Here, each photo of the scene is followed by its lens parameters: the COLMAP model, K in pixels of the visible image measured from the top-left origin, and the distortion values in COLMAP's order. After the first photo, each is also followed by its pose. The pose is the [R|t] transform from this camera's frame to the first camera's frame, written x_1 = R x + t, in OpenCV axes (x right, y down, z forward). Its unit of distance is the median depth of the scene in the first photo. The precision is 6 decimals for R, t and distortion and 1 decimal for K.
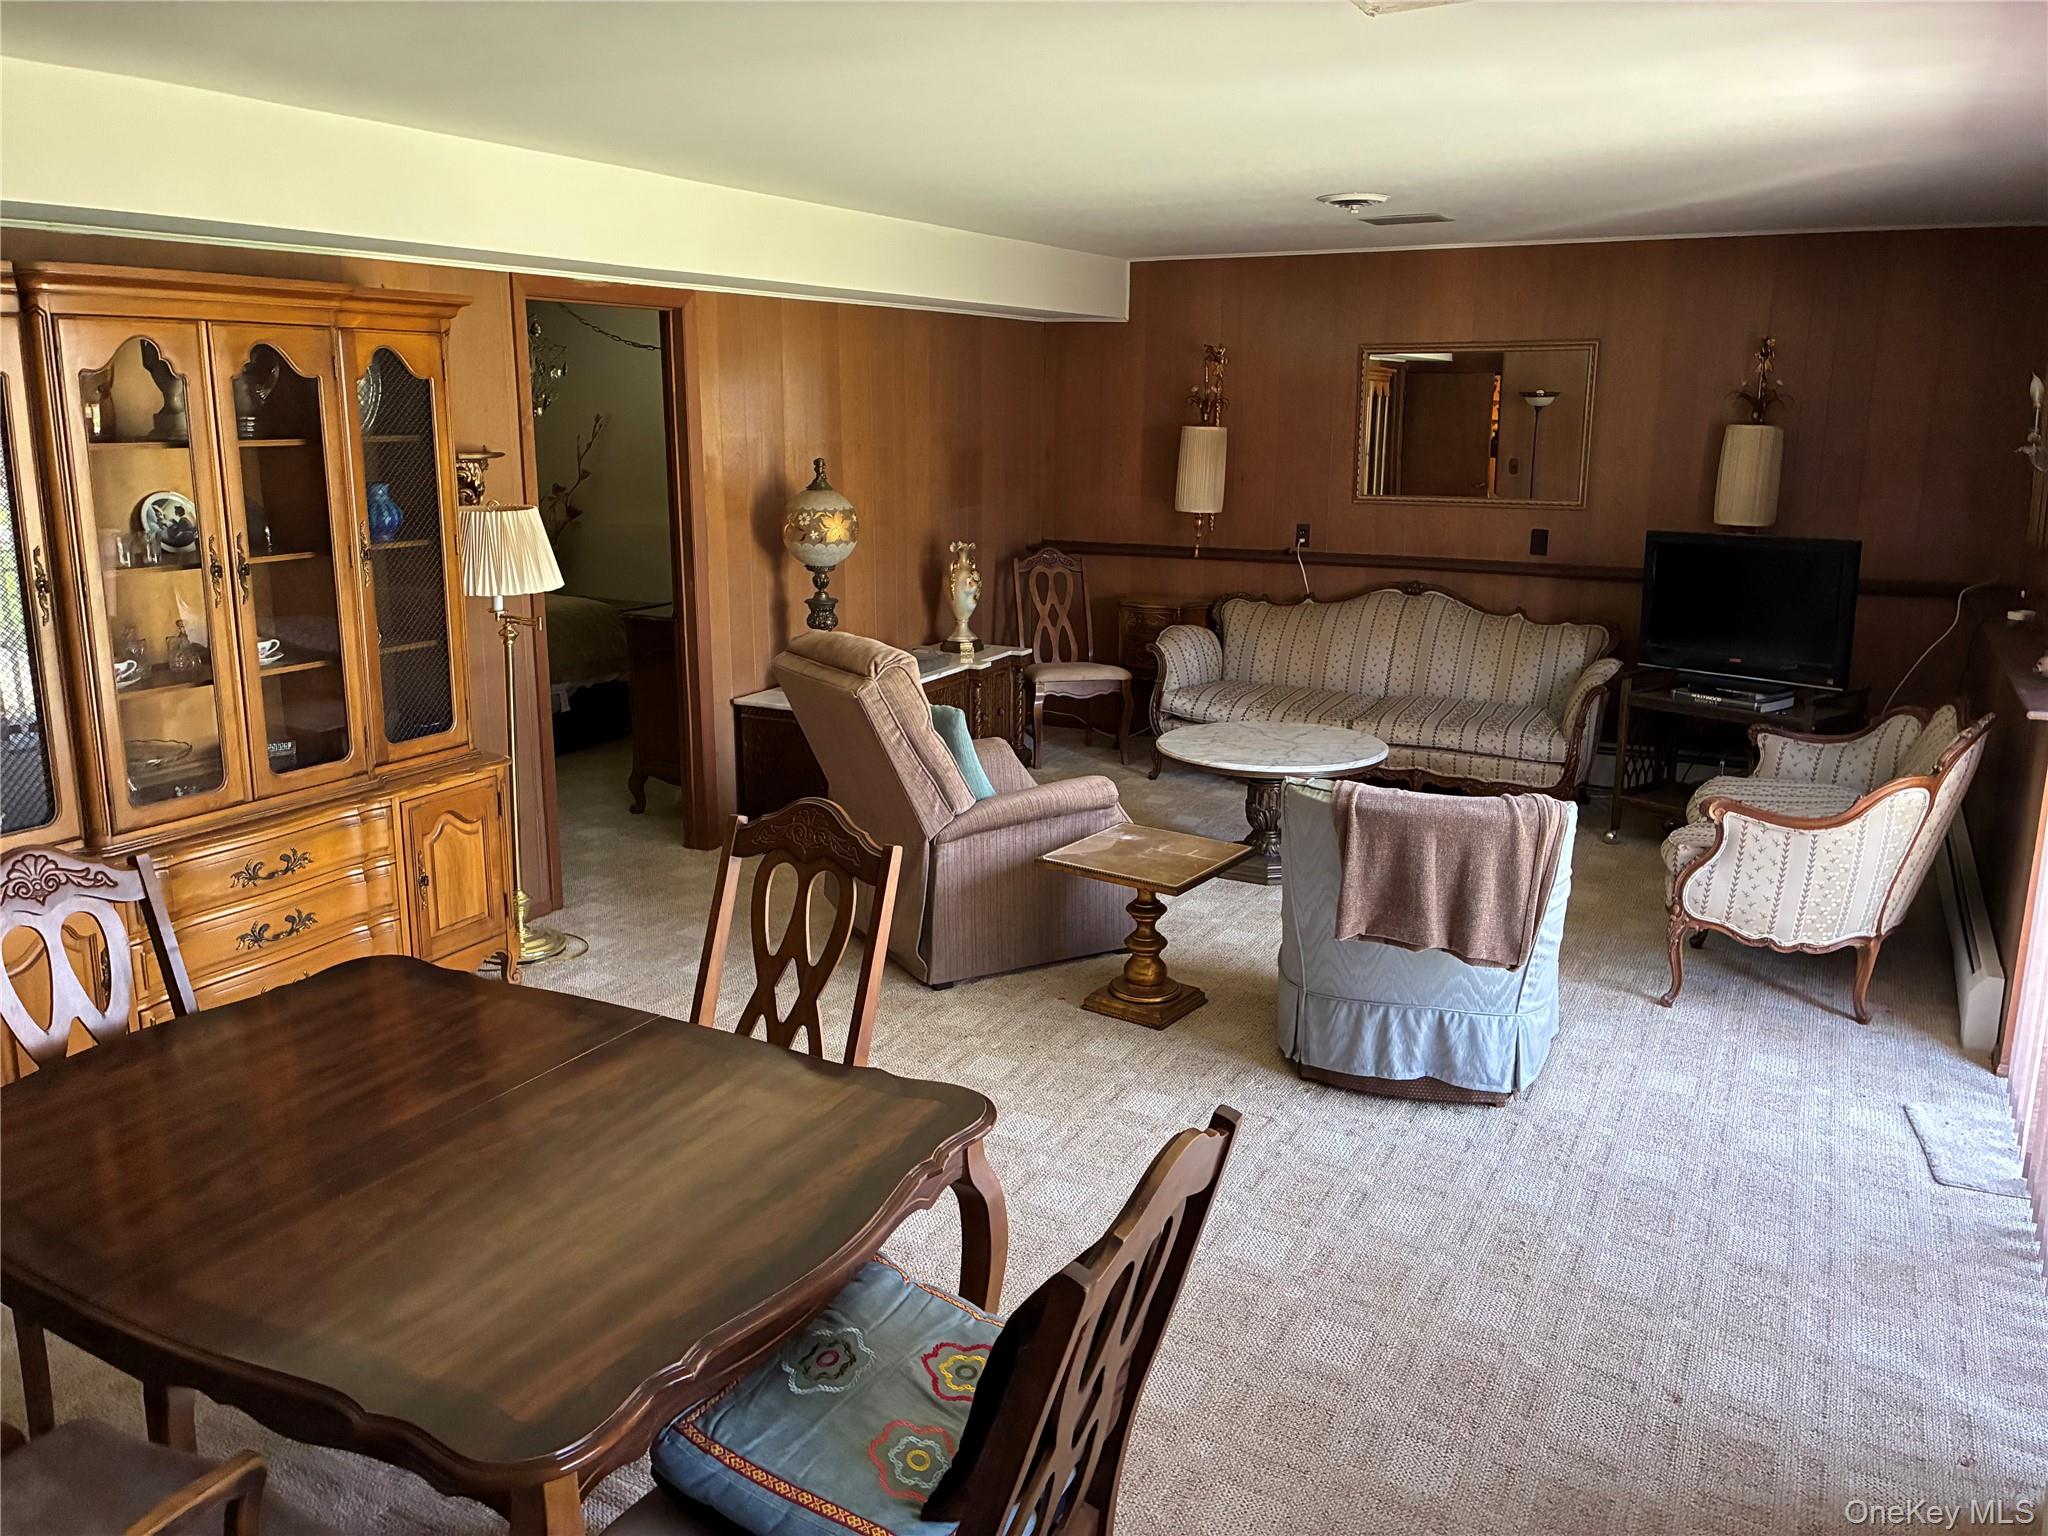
lens RADIAL K [[1527.5, 0, 1023.5], [0, 1527.5, 735.1], [0, 0, 1]] dist [0.055750, -0.077610]
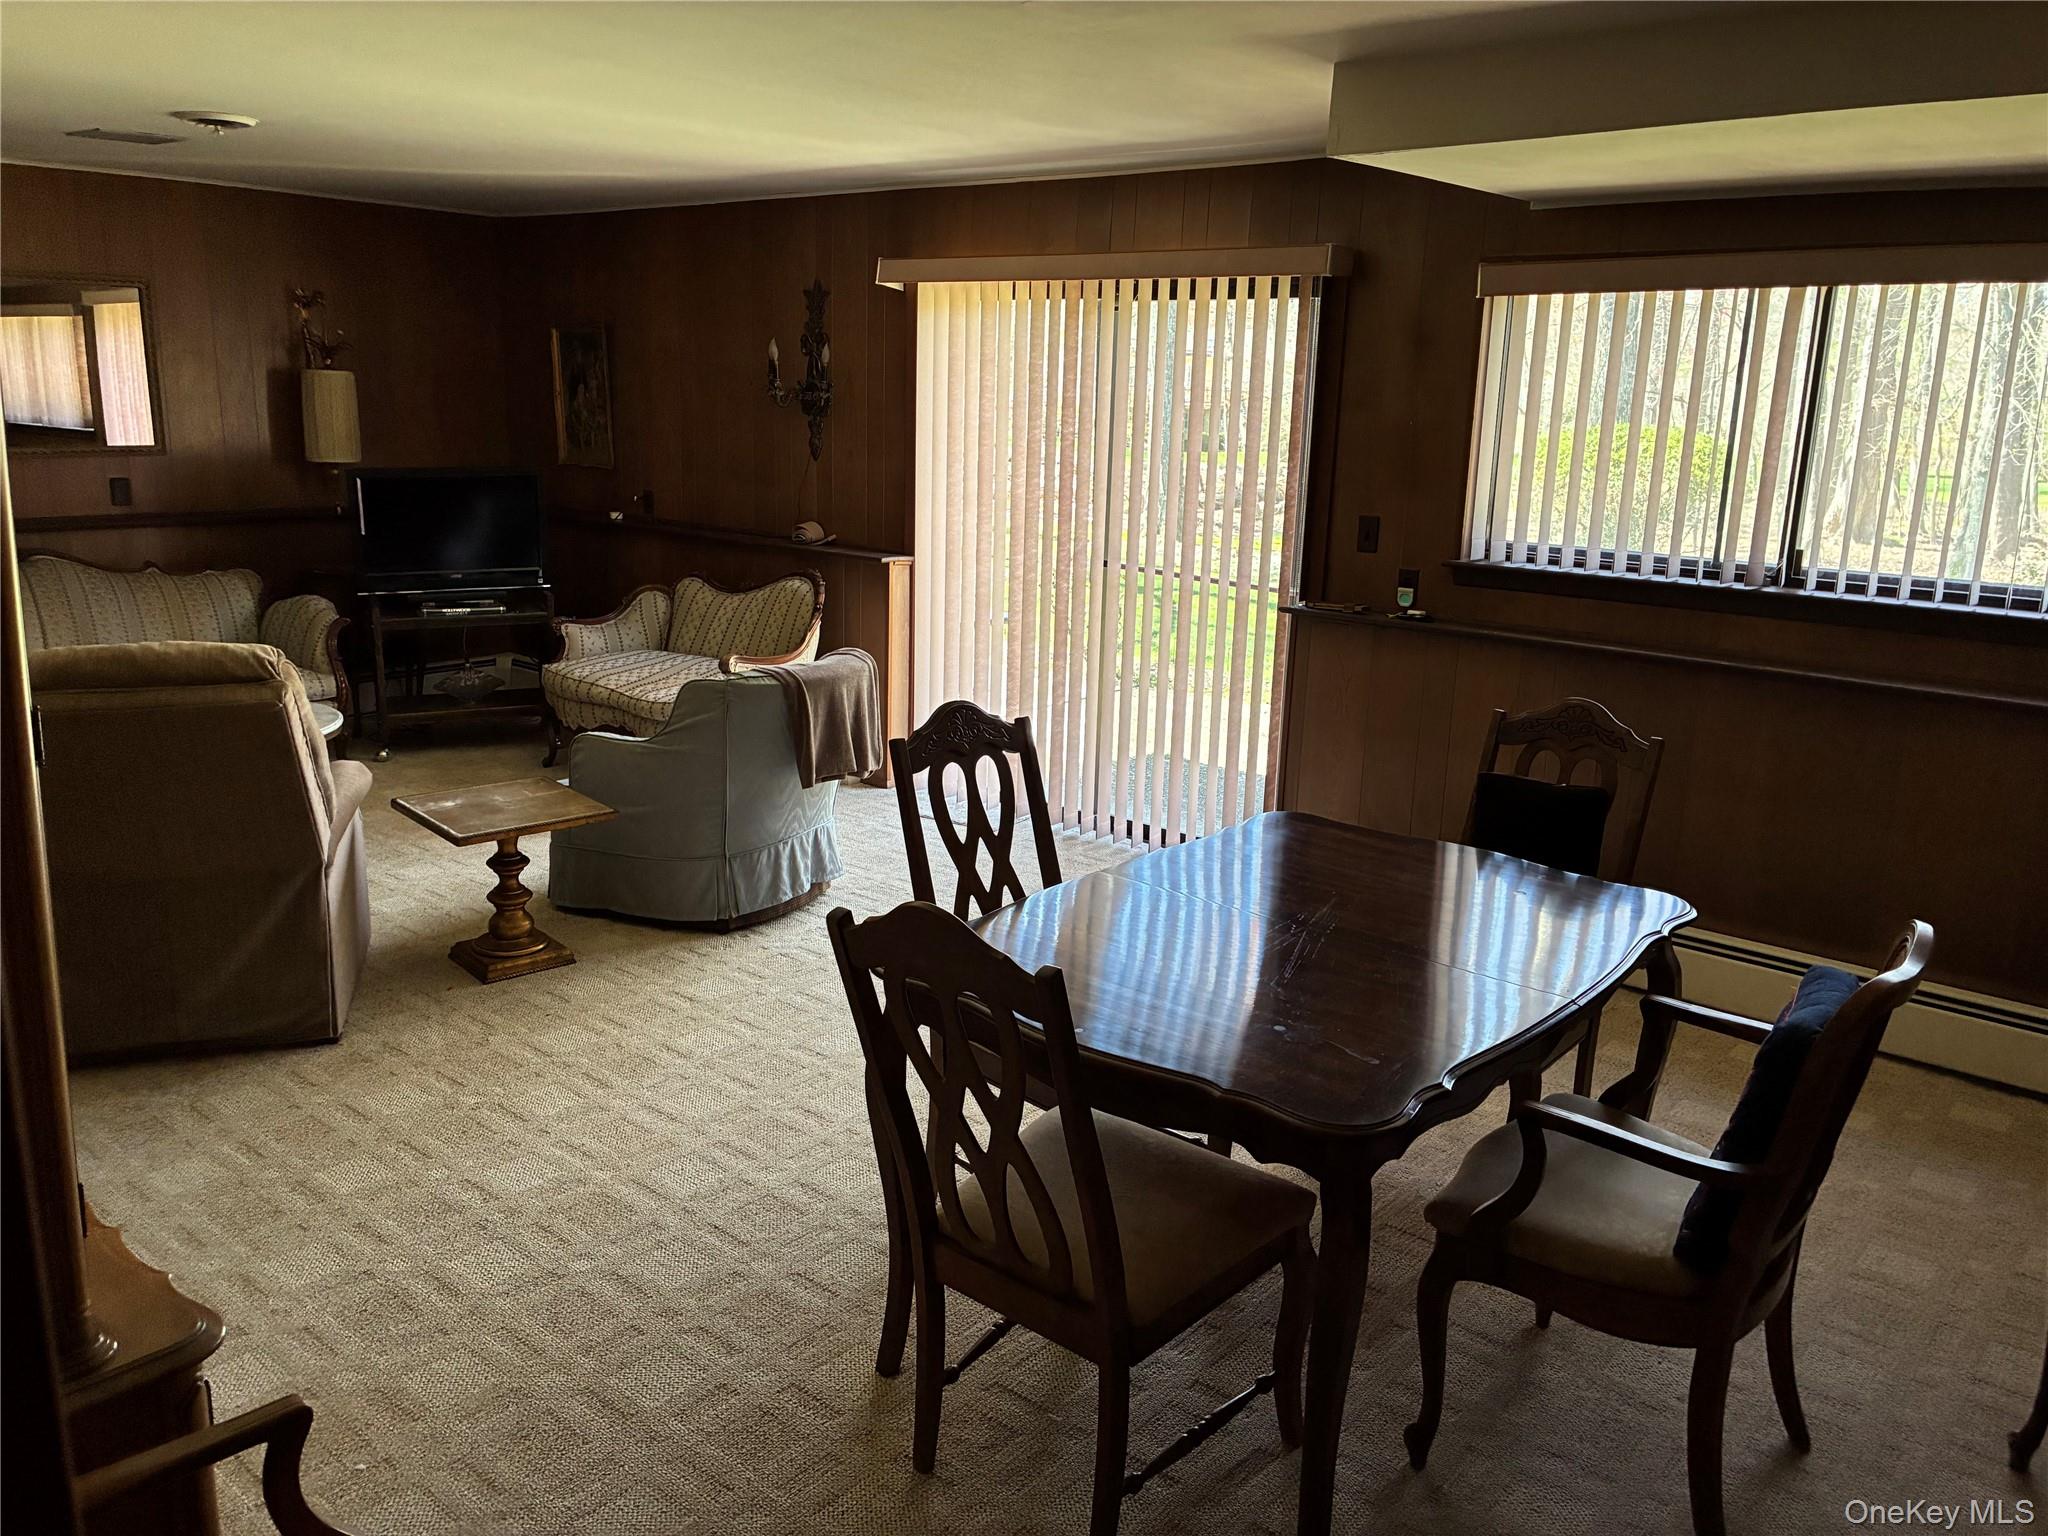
lens RADIAL K [[1601.4, 0, 988.9], [0, 1601.4, 768.2], [0, 0, 1]] dist [0.049597, -0.094824]
pose [[0.209115, -0.227084, 0.951159, -0.872458], [0.179776, 0.965013, 0.190867, -0.092433], [-0.961224, 0.131082, 0.242623, 0.461114]]
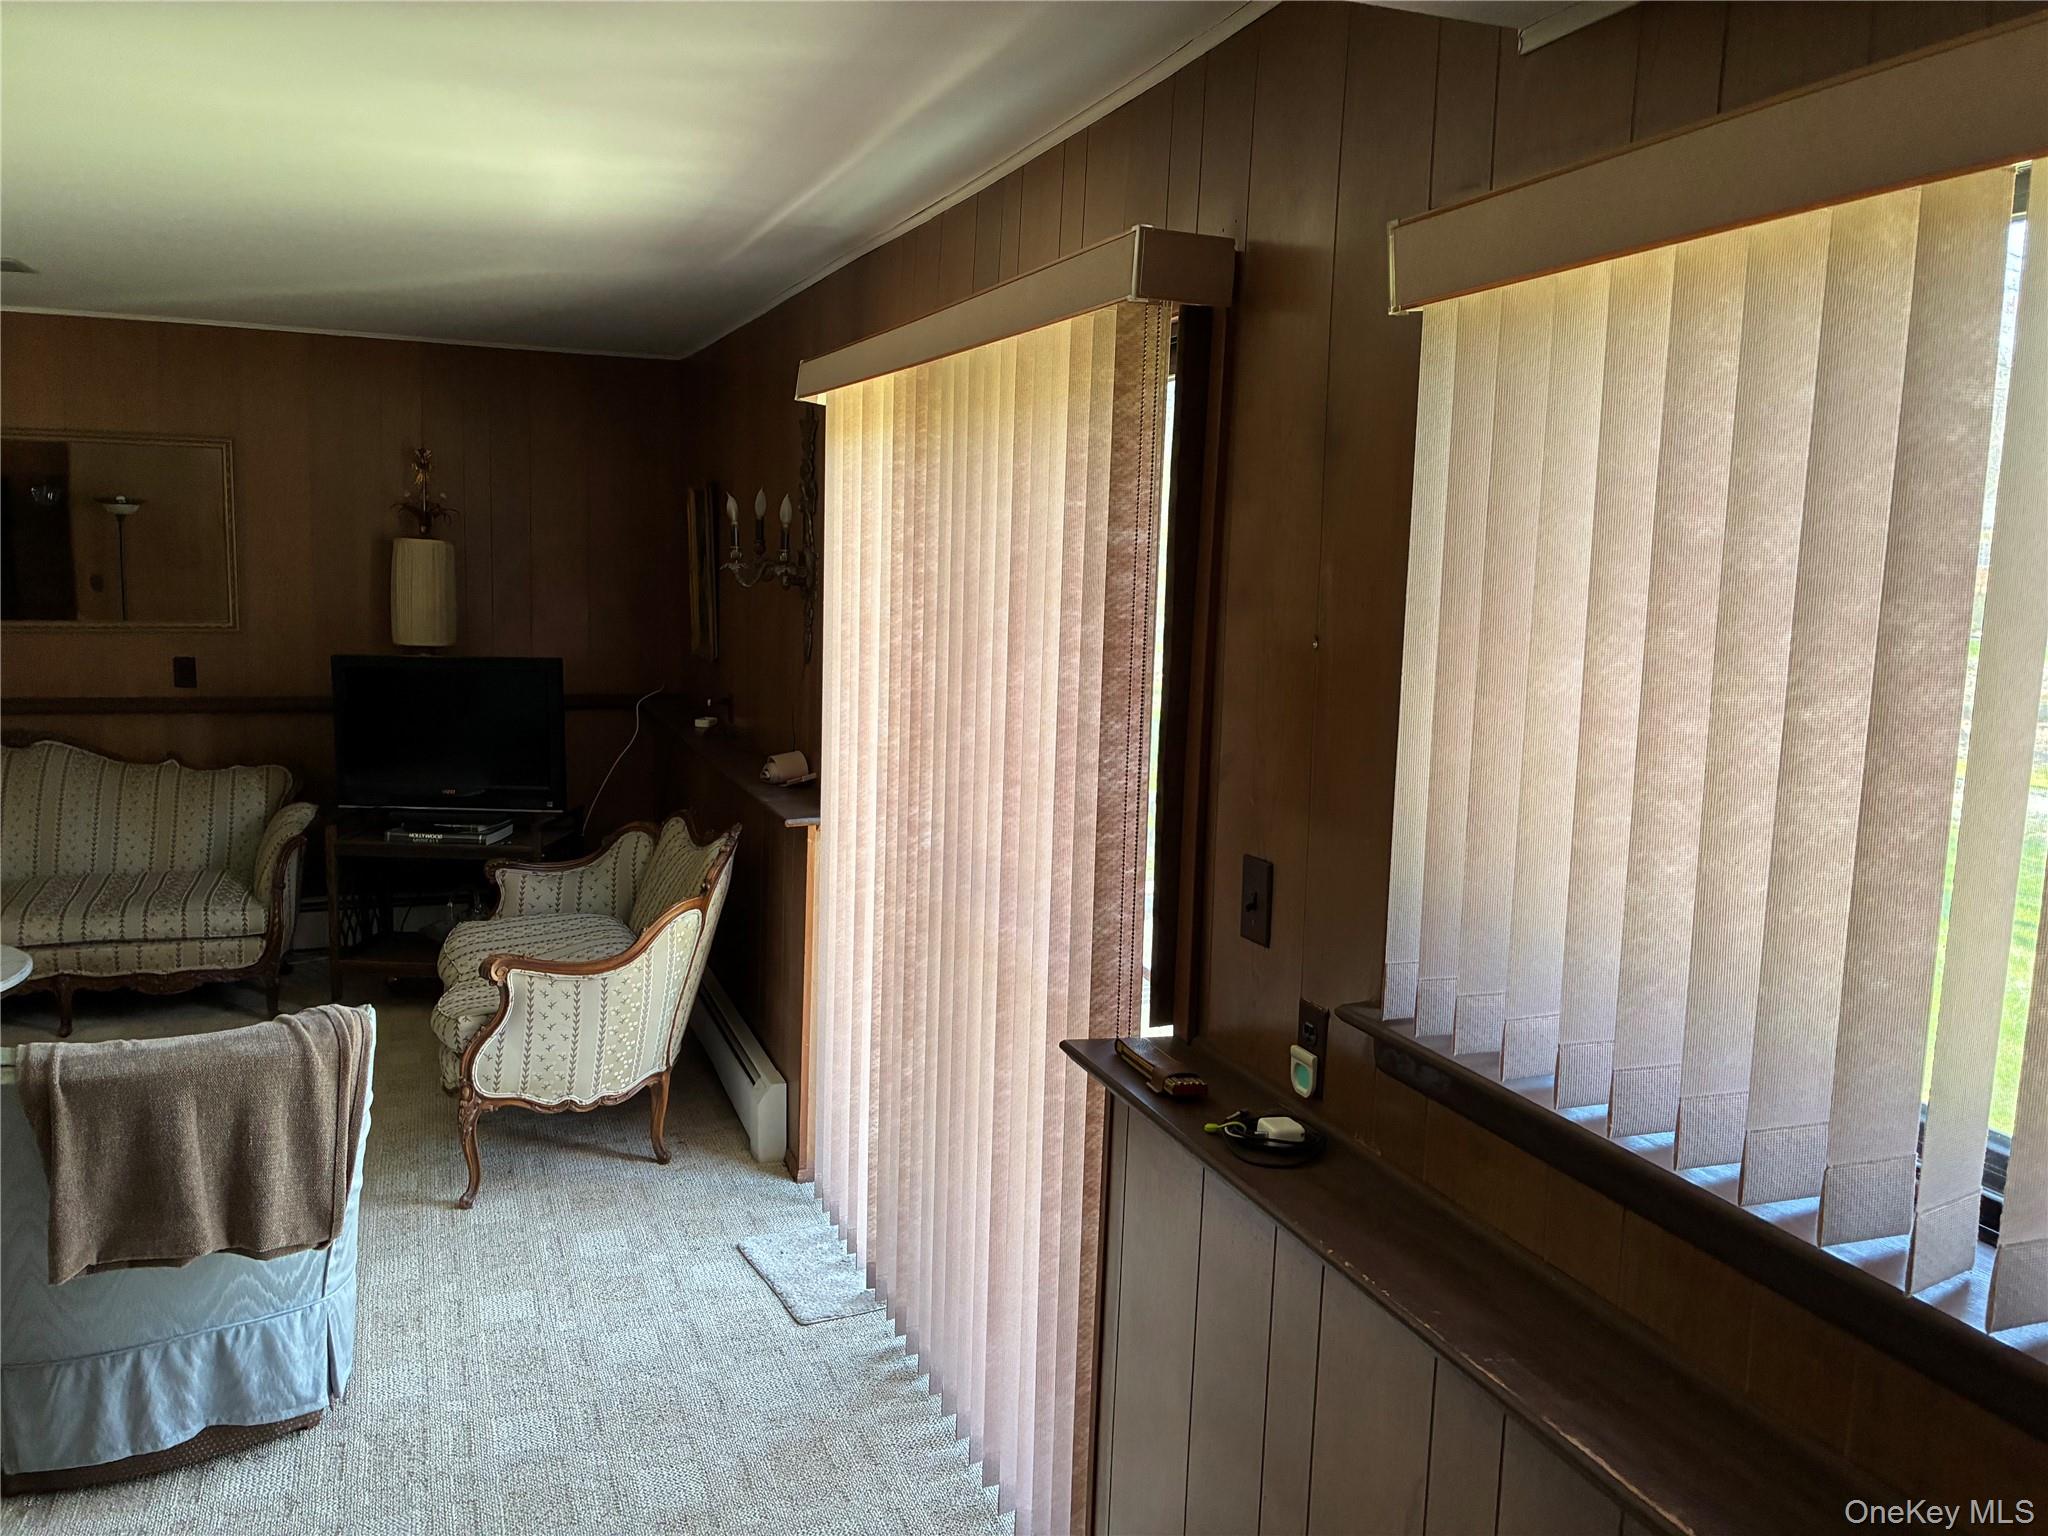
lens RADIAL K [[1527.5, 0, 1023.5], [0, 1527.5, 735.1], [0, 0, 1]] dist [0.055750, -0.077610]
pose [[0.650516, -0.077946, 0.755482, -0.006526], [0.133873, 0.990913, -0.013037, -0.032916], [-0.747601, 0.109619, 0.655039, 0.190011]]
